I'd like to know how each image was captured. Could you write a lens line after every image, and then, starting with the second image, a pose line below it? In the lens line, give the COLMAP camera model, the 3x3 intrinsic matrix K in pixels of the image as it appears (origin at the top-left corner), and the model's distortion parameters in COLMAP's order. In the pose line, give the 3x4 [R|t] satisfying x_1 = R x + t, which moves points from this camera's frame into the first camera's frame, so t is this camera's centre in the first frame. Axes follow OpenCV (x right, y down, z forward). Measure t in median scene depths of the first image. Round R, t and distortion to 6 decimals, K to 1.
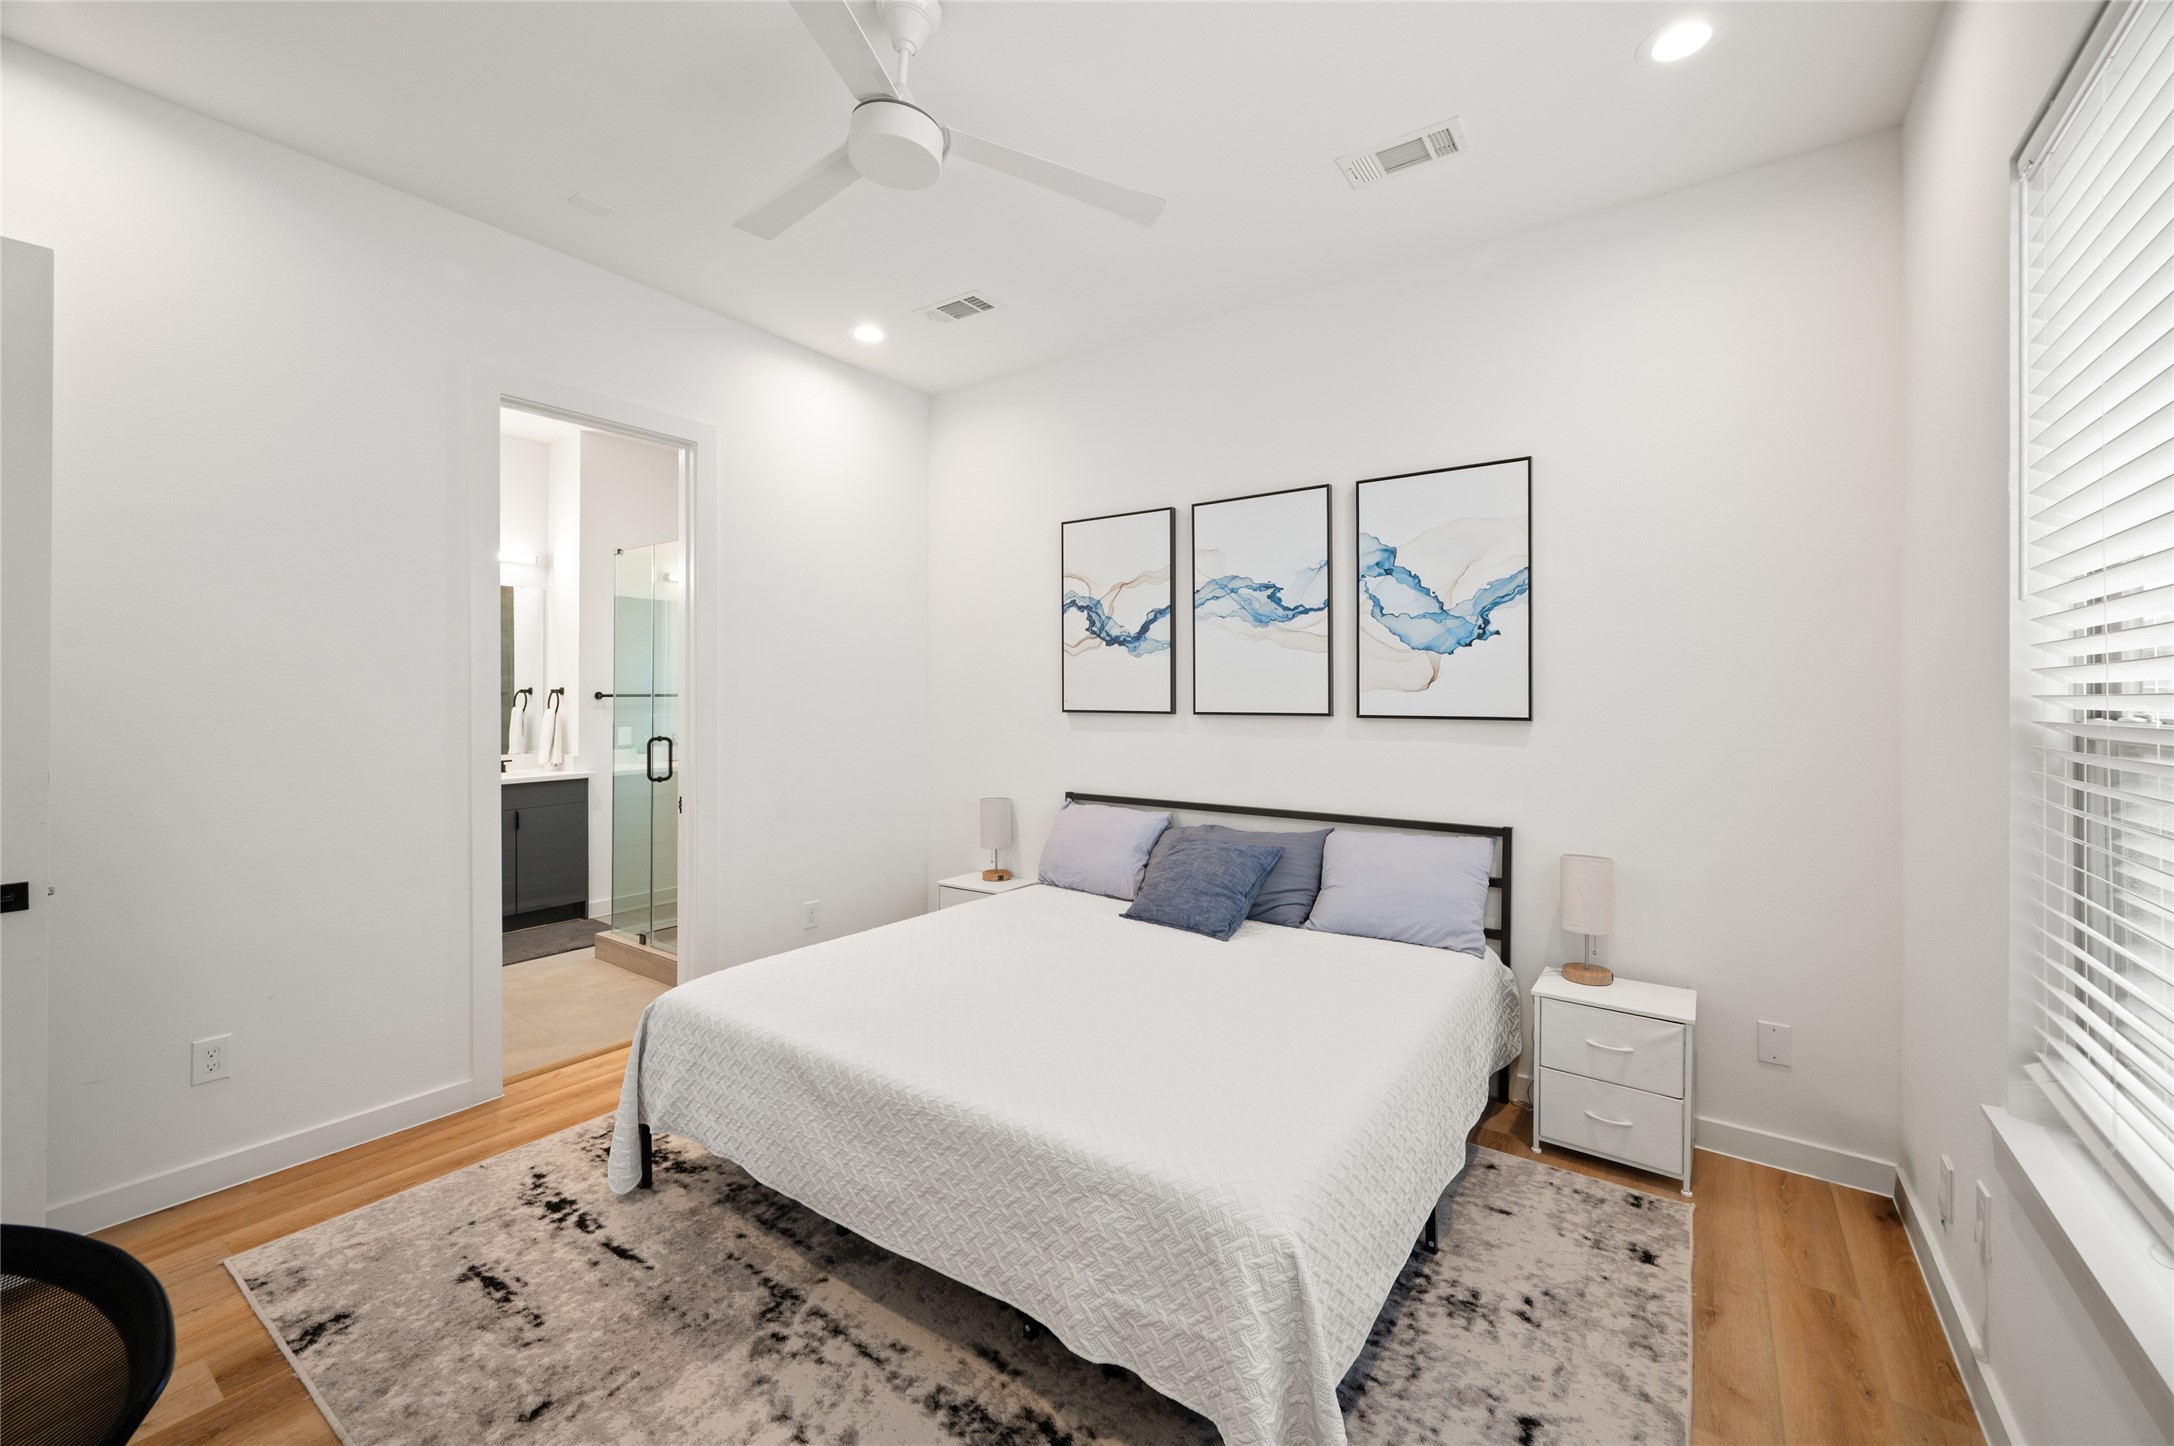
lens RADIAL K [[868.9, 0, 1094.3], [0, 868.9, 695.6], [0, 0, 1]] dist [-0.001165, 0.000377]
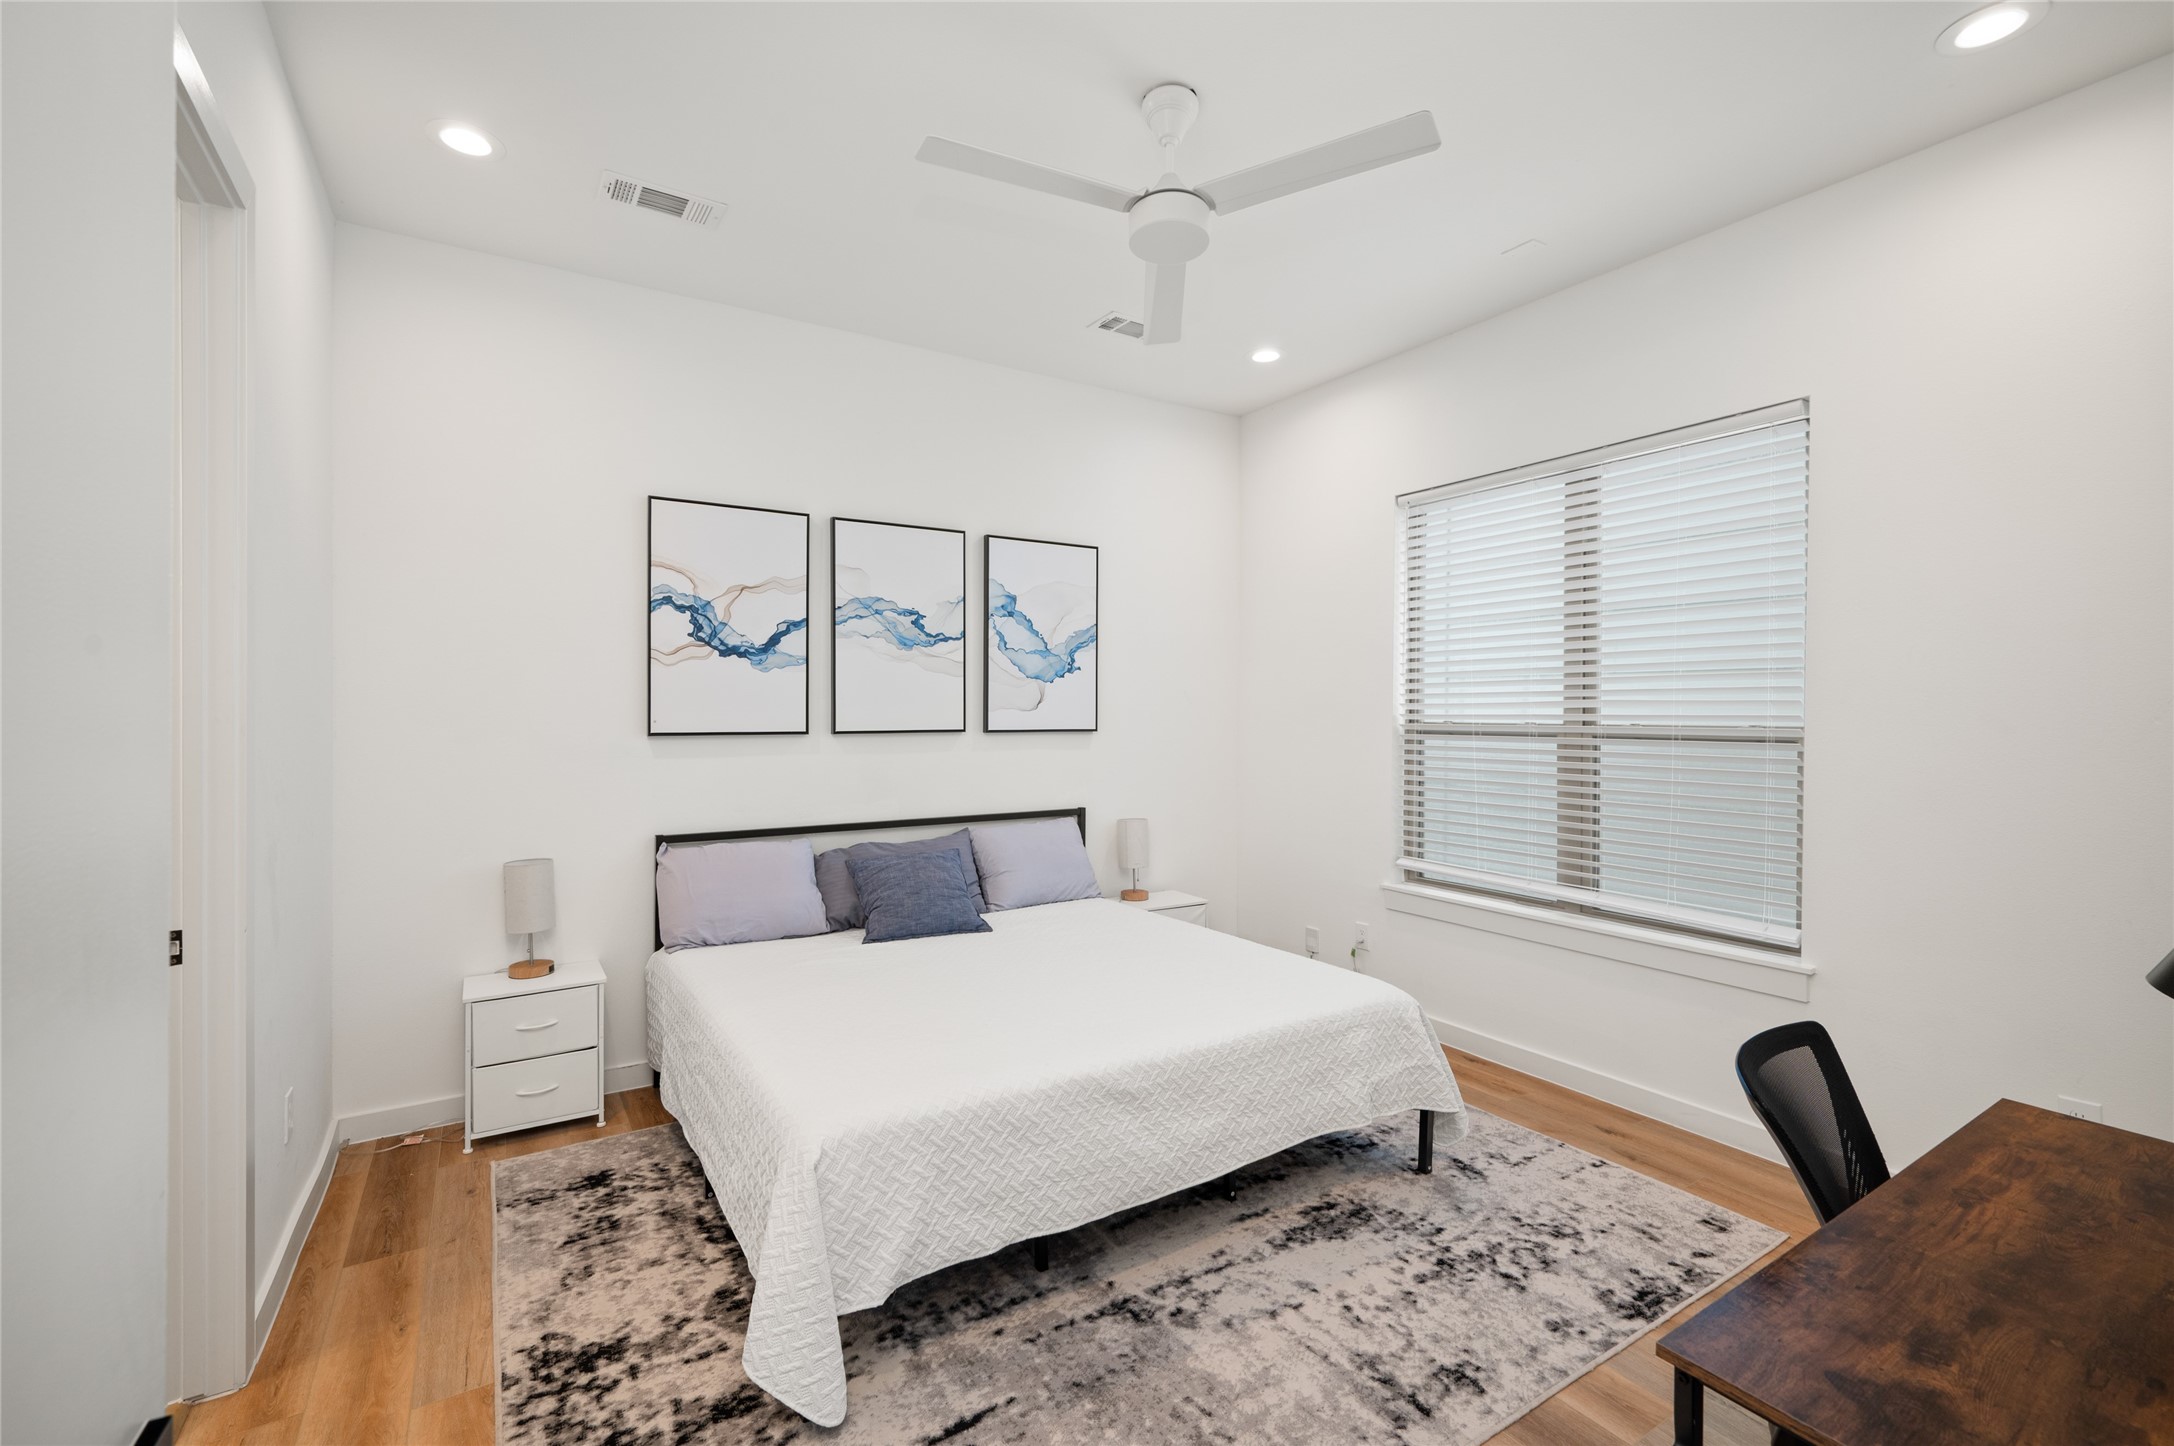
lens RADIAL K [[936.9, 0, 1087.0], [0, 936.9, 723.0], [0, 0, 1]] dist [-0.001284, 0.000190]
pose [[0.384372, -0.012638, 0.923092, -0.819741], [-0.000578, 0.999903, 0.013930, -0.005540], [-0.923178, -0.005888, 0.384327, 0.367487]]
